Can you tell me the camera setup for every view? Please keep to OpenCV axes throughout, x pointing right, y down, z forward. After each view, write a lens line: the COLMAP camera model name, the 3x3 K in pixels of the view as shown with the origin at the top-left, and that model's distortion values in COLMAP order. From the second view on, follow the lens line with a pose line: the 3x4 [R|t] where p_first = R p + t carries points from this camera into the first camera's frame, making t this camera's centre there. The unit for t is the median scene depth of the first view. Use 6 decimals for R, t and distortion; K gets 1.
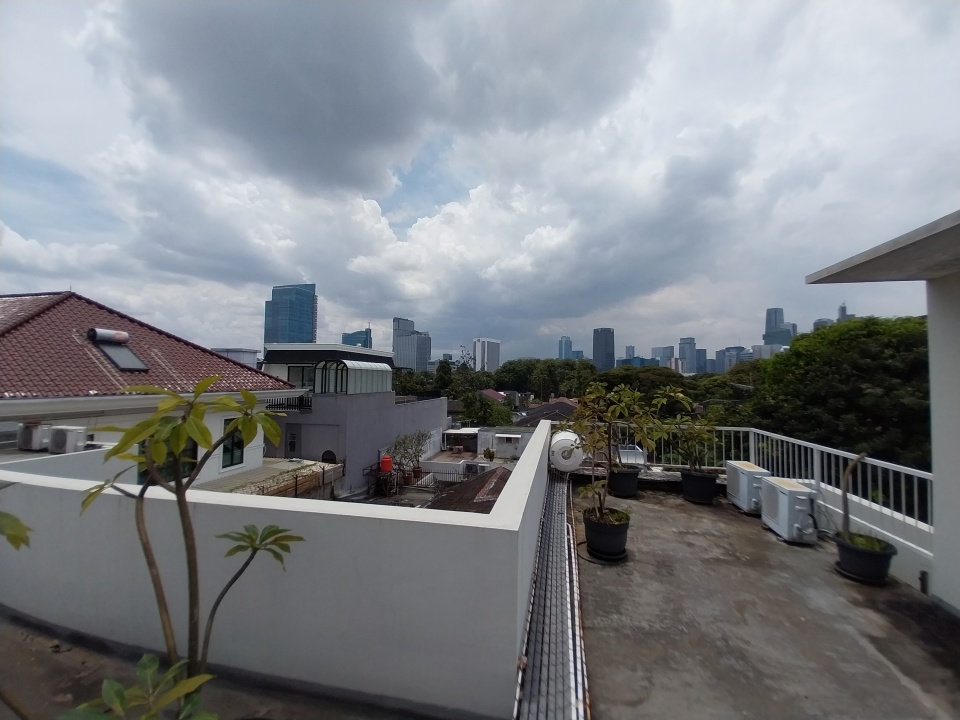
lens RADIAL K [[389.1, 0, 481.6], [0, 389.1, 372.8], [0, 0, 1]] dist [0.014047, -0.000112]
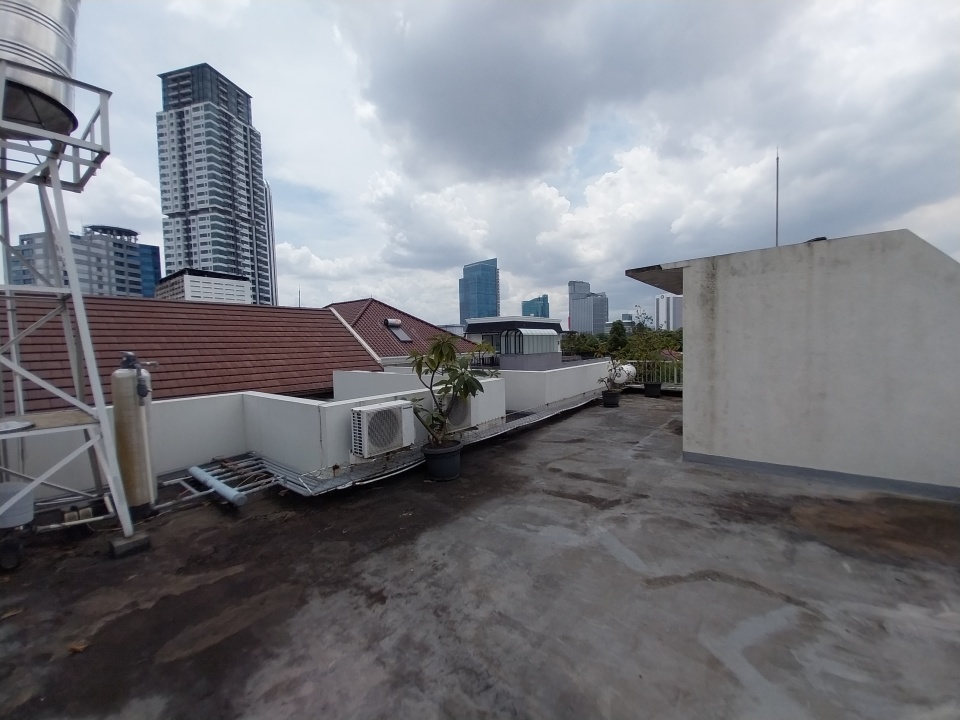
lens RADIAL K [[393.0, 0, 480.0], [0, 393.0, 360.0], [0, 0, 1]] dist [-0.012326, -0.000233]
pose [[0.897704, -0.015266, -0.440335, 0.083465], [0.041833, 0.997838, 0.050690, -0.000077], [0.438609, -0.063926, 0.896401, -0.199107]]
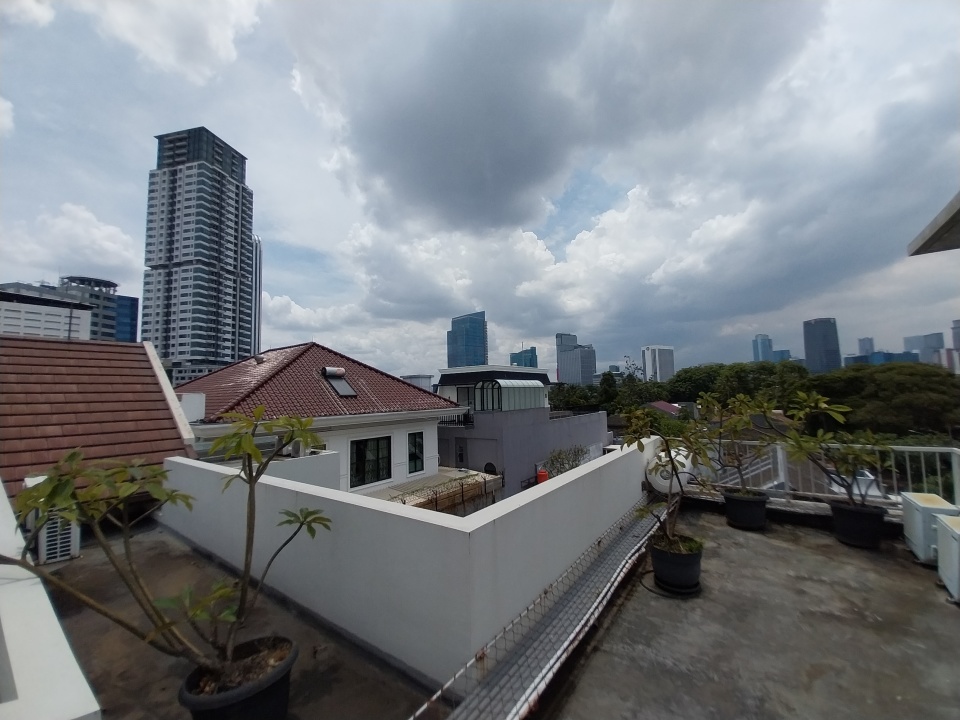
lens RADIAL K [[381.5, 0, 480.0], [0, 381.5, 360.0], [0, 0, 1]] dist [-0.000285, -0.000318]
pose [[0.906431, -0.077092, -0.415258, 0.040070], [0.046993, 0.995504, -0.082237, -0.001102], [0.419731, 0.055028, 0.905979, -0.003490]]
